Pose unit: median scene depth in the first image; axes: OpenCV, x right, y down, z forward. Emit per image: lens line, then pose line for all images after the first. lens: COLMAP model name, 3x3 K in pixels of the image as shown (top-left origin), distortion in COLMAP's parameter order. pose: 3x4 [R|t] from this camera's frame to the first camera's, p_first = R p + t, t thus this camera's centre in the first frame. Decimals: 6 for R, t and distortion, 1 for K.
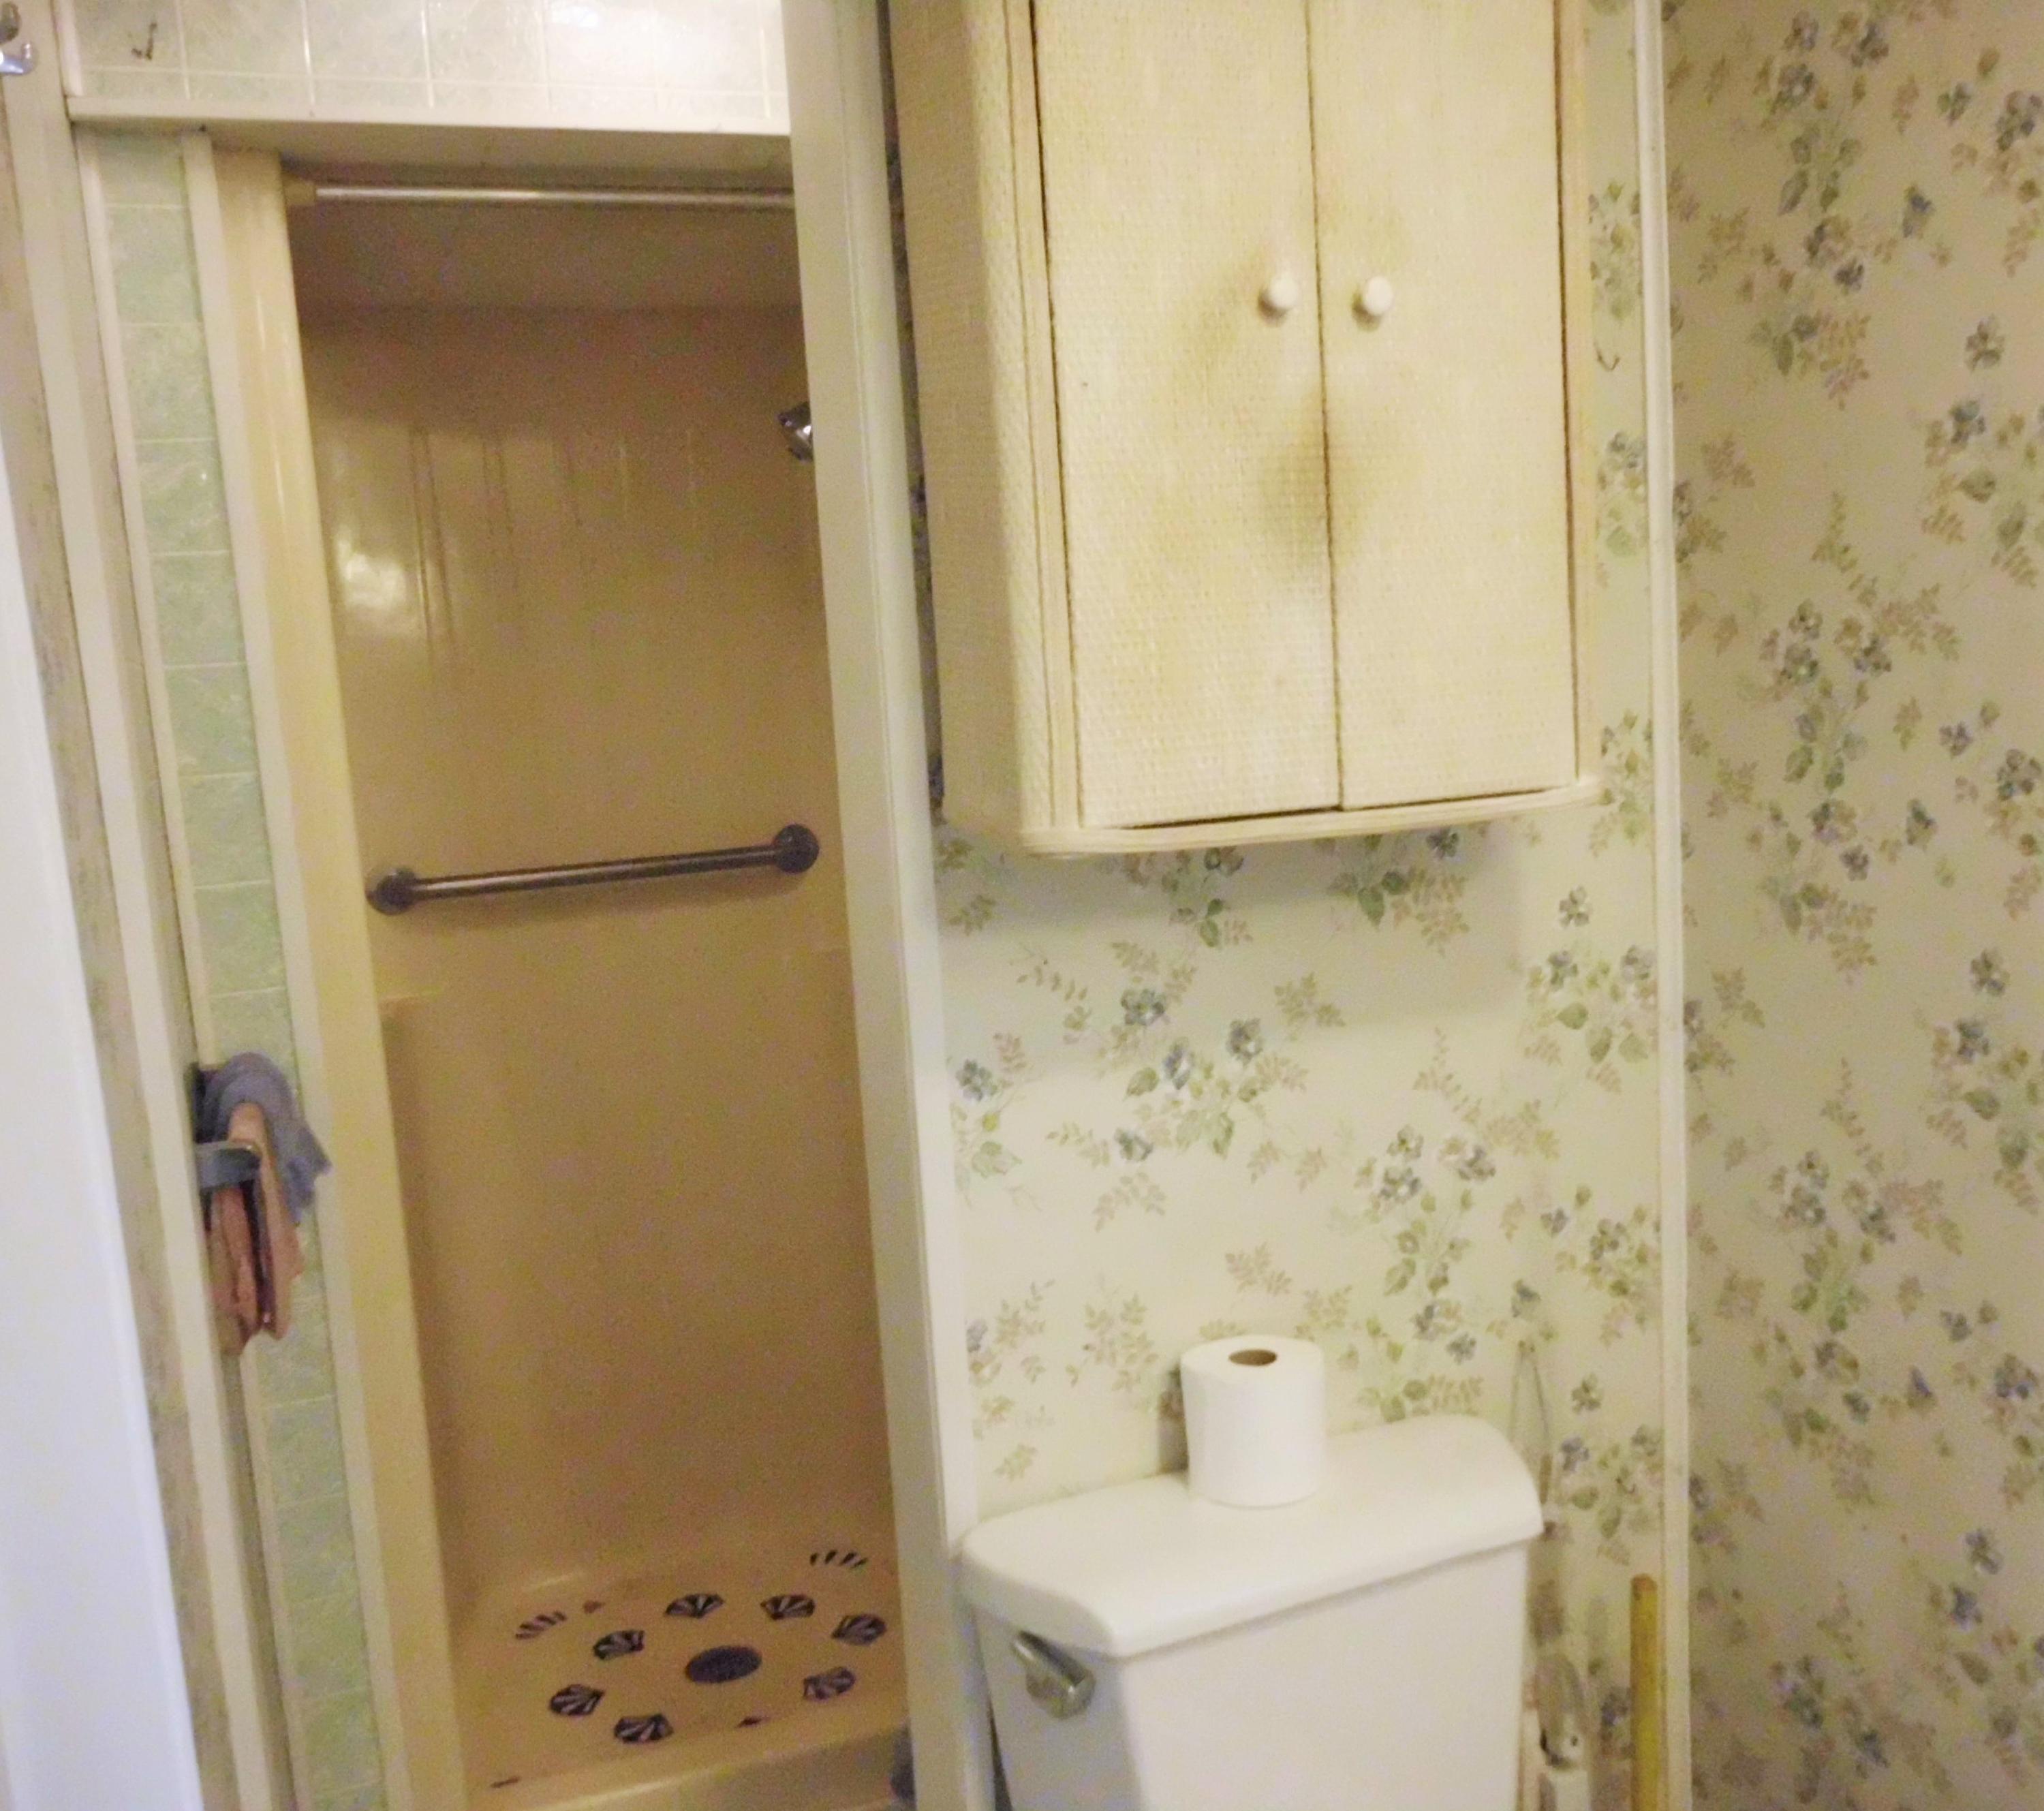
lens RADIAL K [[1883.2, 0, 1022.8], [0, 1883.2, 908.1], [0, 0, 1]] dist [0.007583, 0.000000]
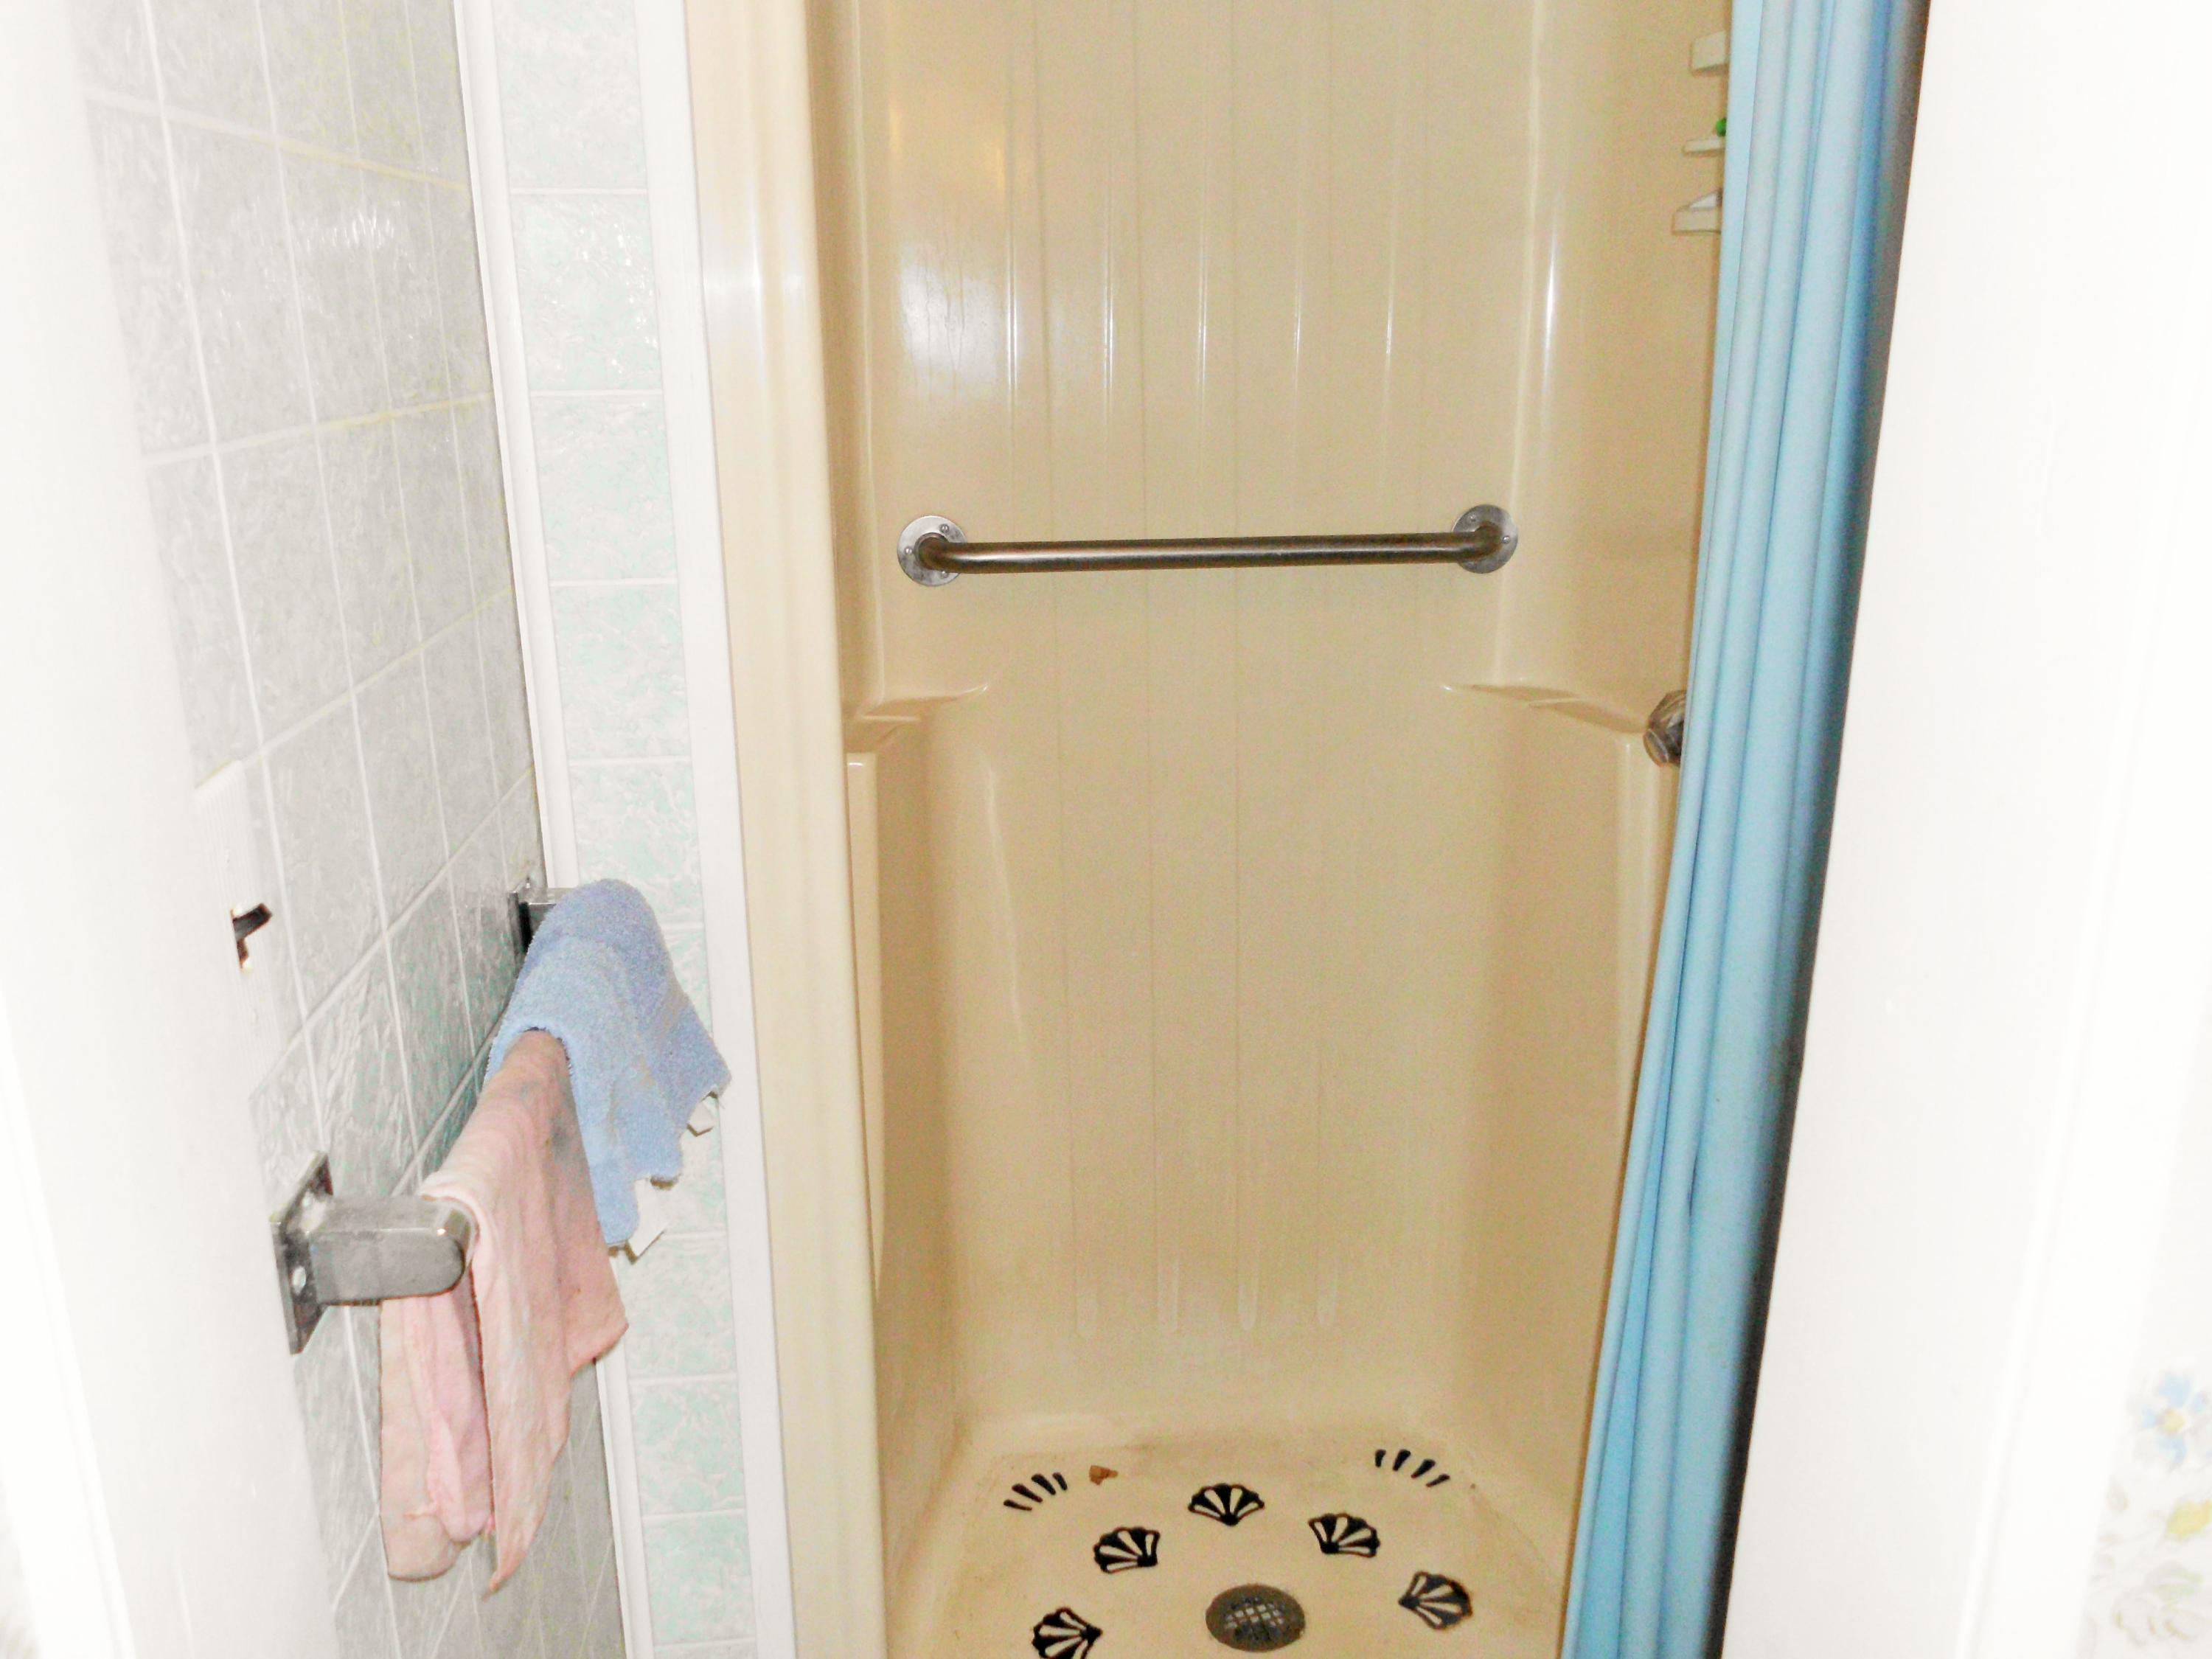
lens RADIAL K [[1799.1, 0, 1104.4], [0, 1799.1, 830.3], [0, 0, 1]] dist [0.000700, -0.001197]
pose [[0.959279, 0.140445, -0.245070, -0.080302], [-0.098049, 0.979244, 0.177393, -0.032558], [0.264898, -0.146141, 0.953138, 0.321333]]
